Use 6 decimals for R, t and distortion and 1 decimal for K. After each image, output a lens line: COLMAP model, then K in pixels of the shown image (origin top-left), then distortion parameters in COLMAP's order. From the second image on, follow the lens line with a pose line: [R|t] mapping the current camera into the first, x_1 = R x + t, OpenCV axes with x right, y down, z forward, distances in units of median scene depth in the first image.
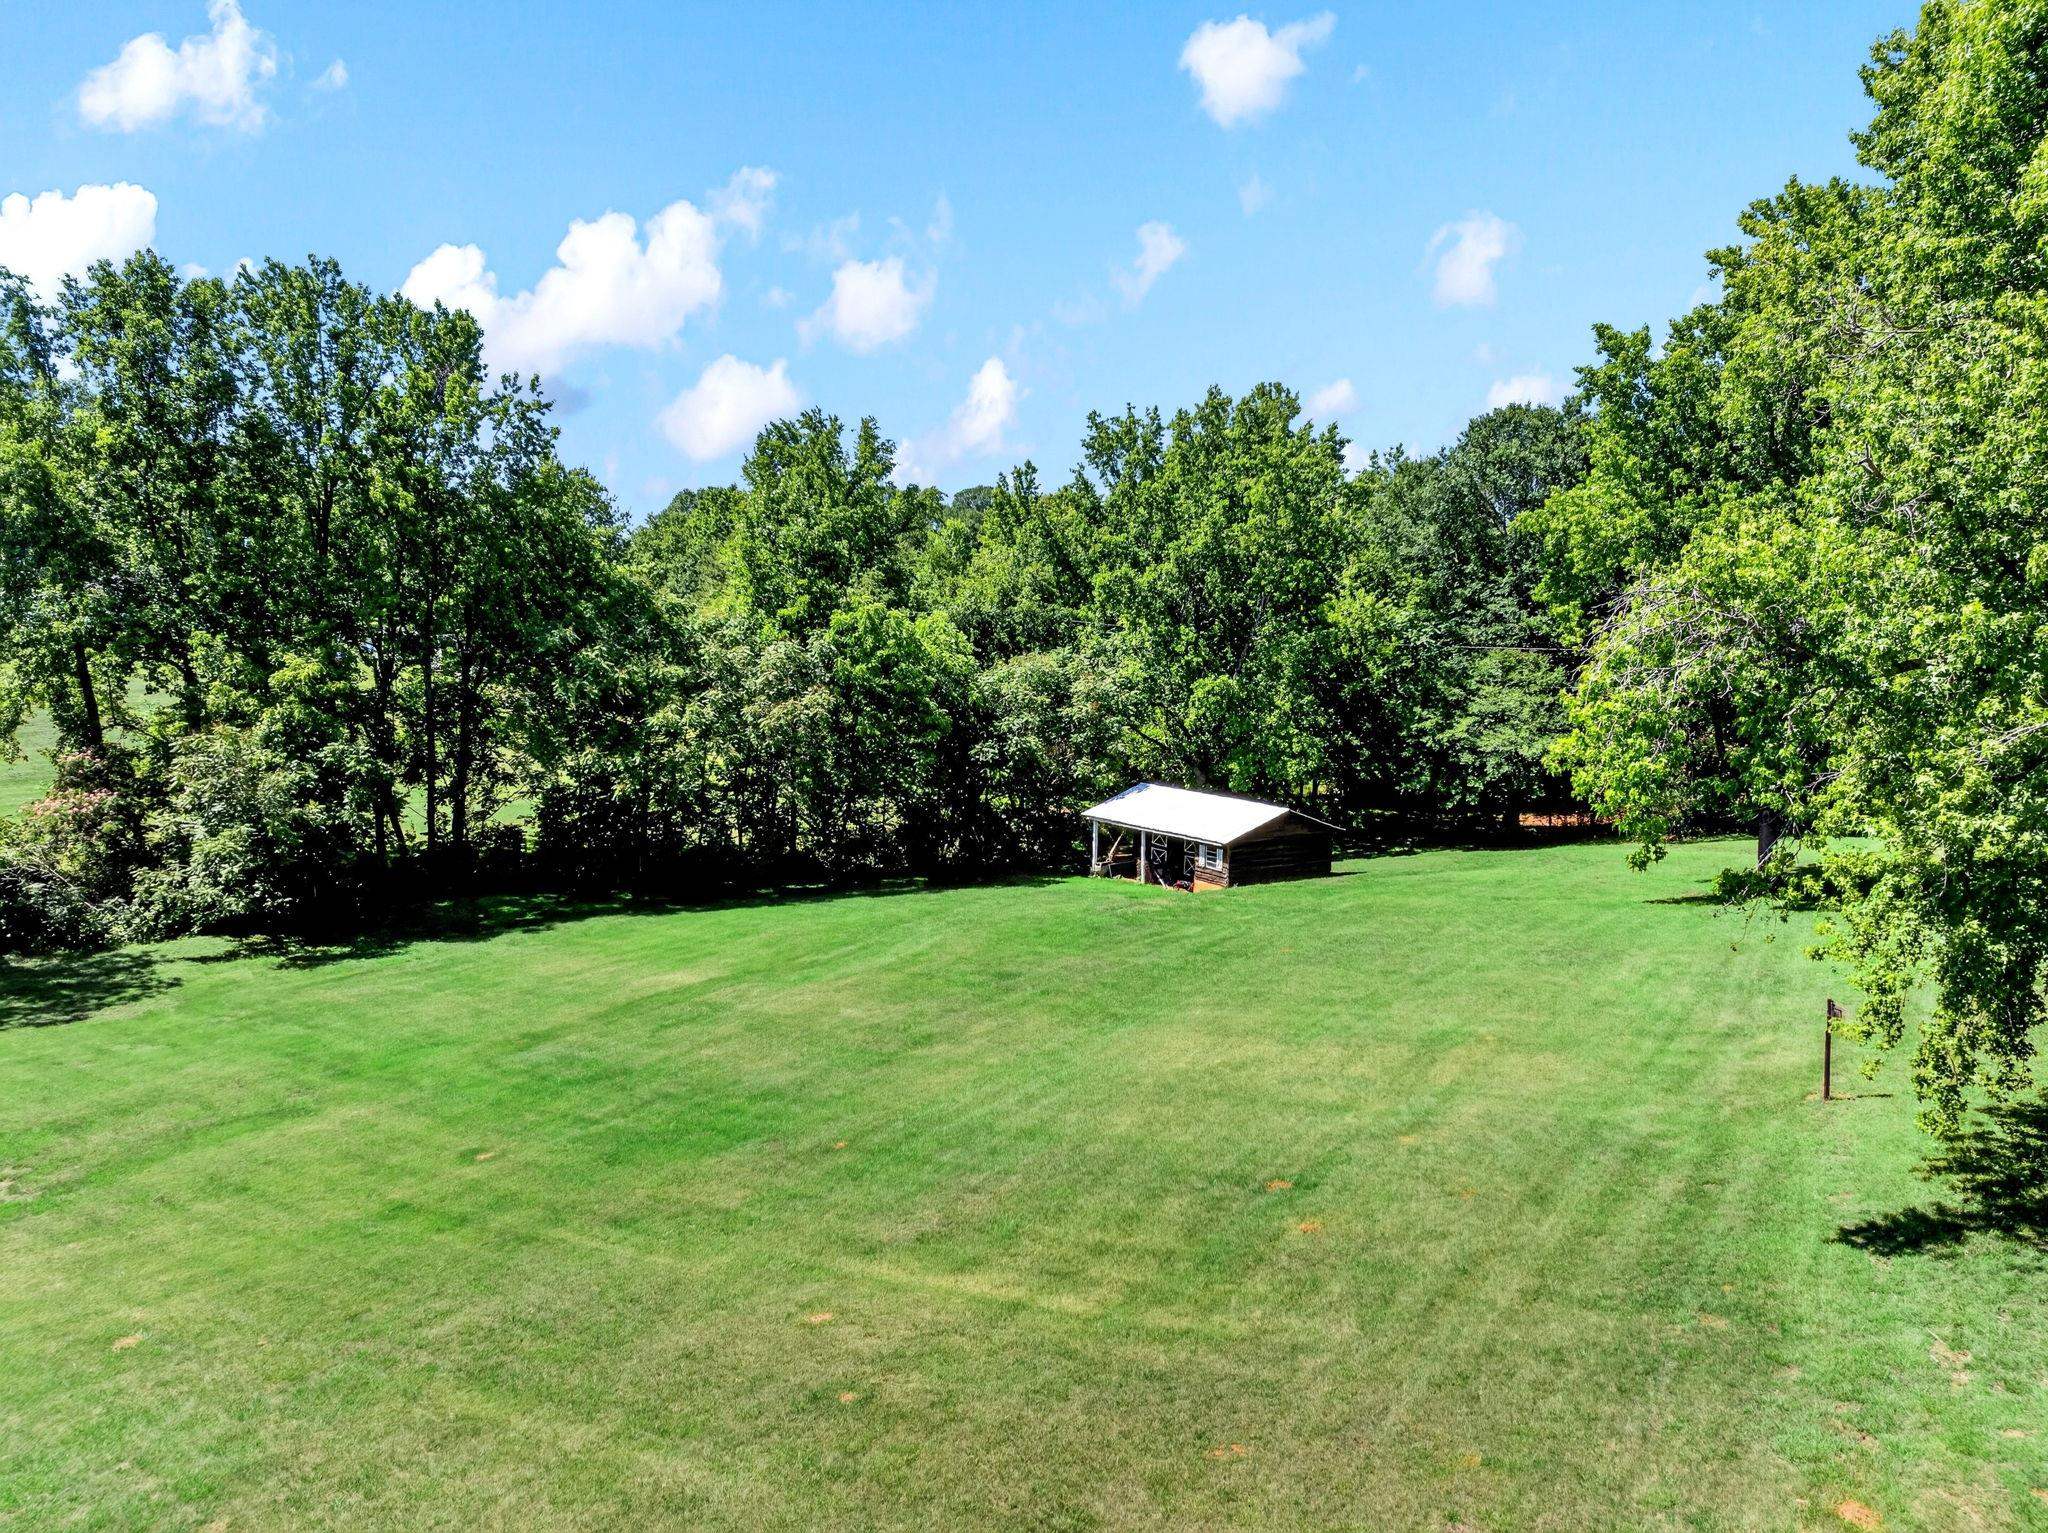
lens RADIAL K [[1474.8, 0, 1038.1], [0, 1474.8, 769.5], [0, 0, 1]] dist [-0.056686, 0.034018]
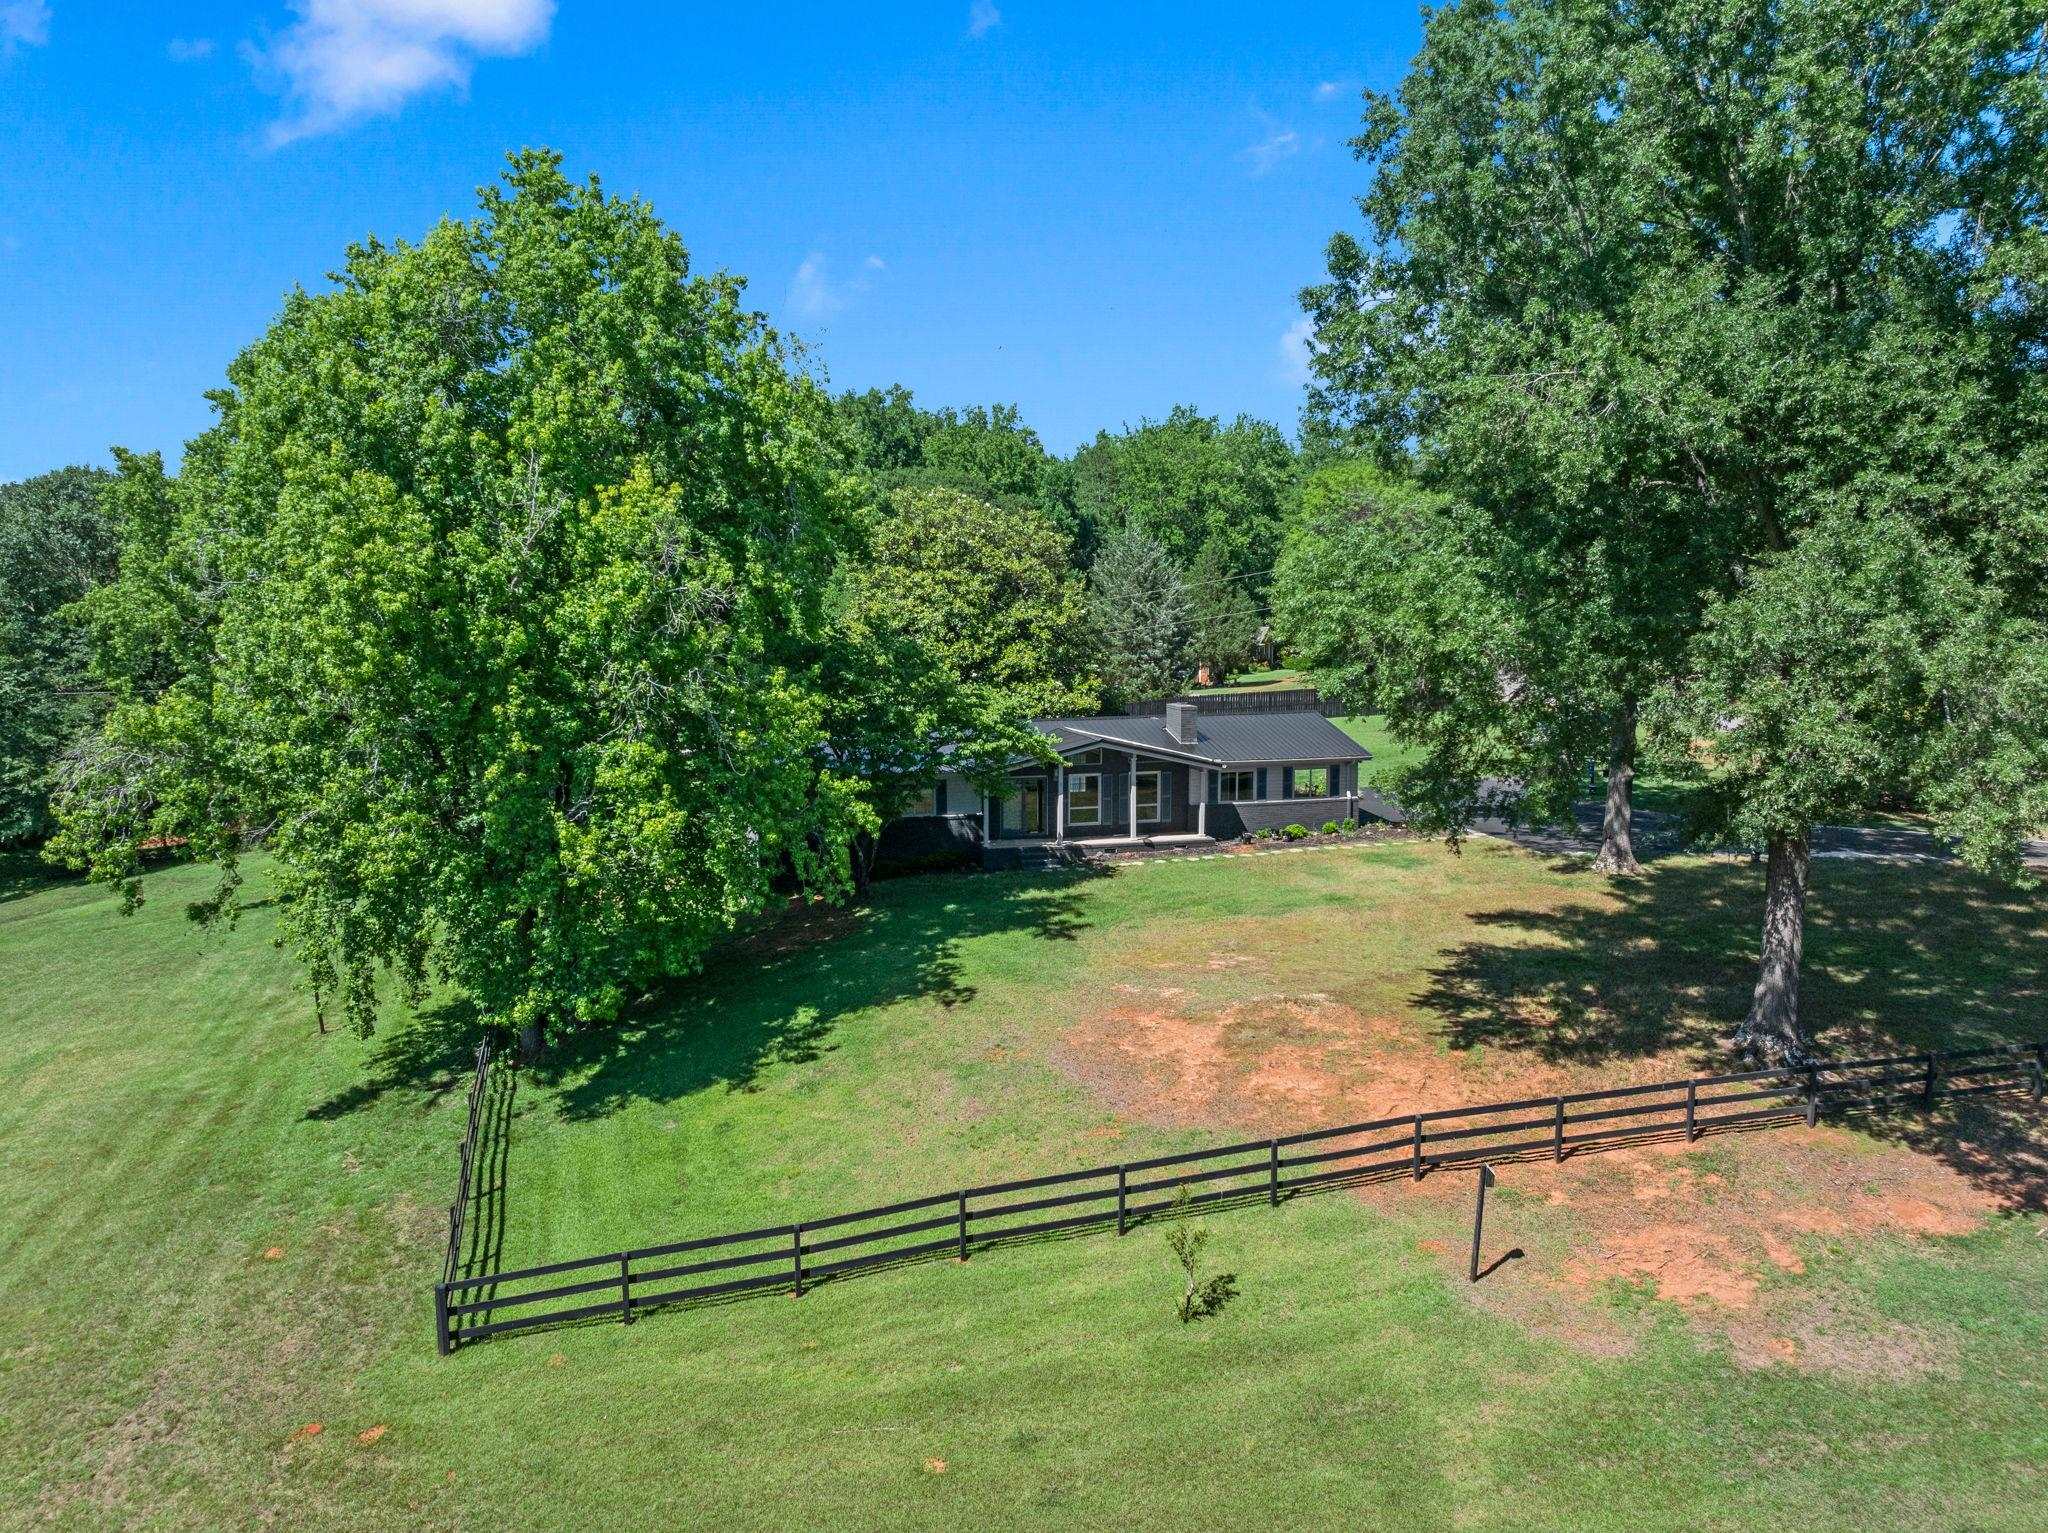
lens RADIAL K [[1474.8, 0, 1038.1], [0, 1474.8, 769.5], [0, 0, 1]] dist [-0.056686, 0.034018]
pose [[0.659250, -0.117243, 0.742727, -0.026522], [0.102943, 0.992541, 0.065304, -0.034104], [-0.744844, 0.033407, 0.666402, -0.294870]]
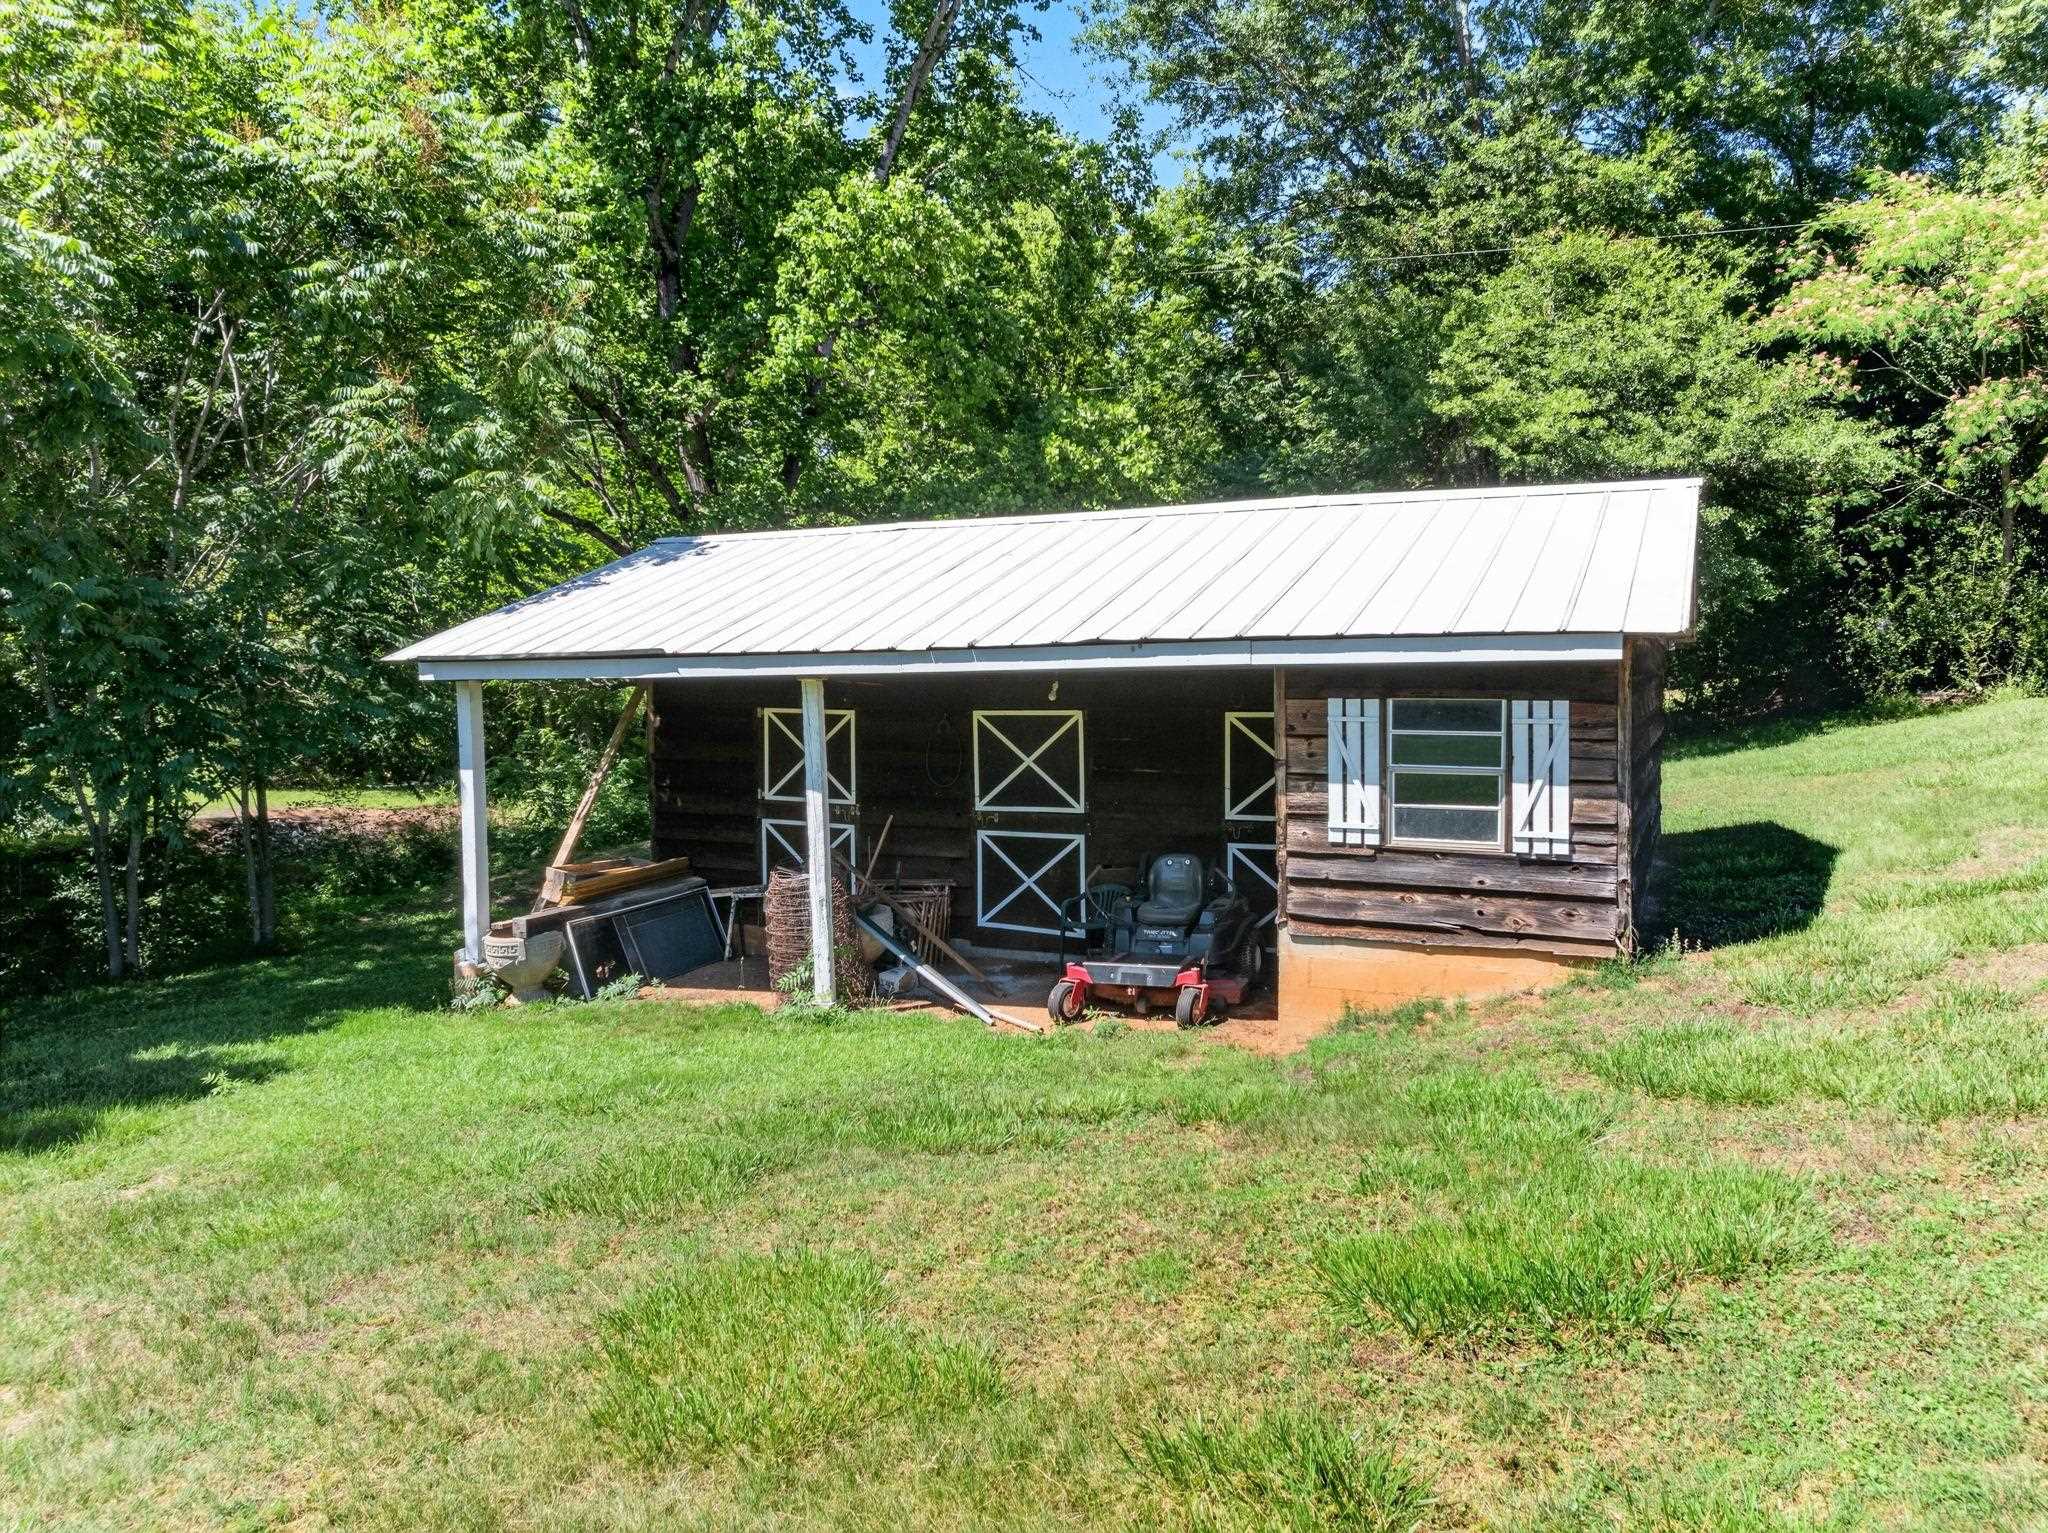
lens RADIAL K [[1474.8, 0, 1038.1], [0, 1474.8, 769.5], [0, 0, 1]] dist [-0.056686, 0.034018]
pose [[0.899811, -0.056504, 0.432605, 0.034377], [0.080698, 0.996023, -0.037757, 0.081926], [-0.428751, 0.068885, 0.900792, 1.173641]]
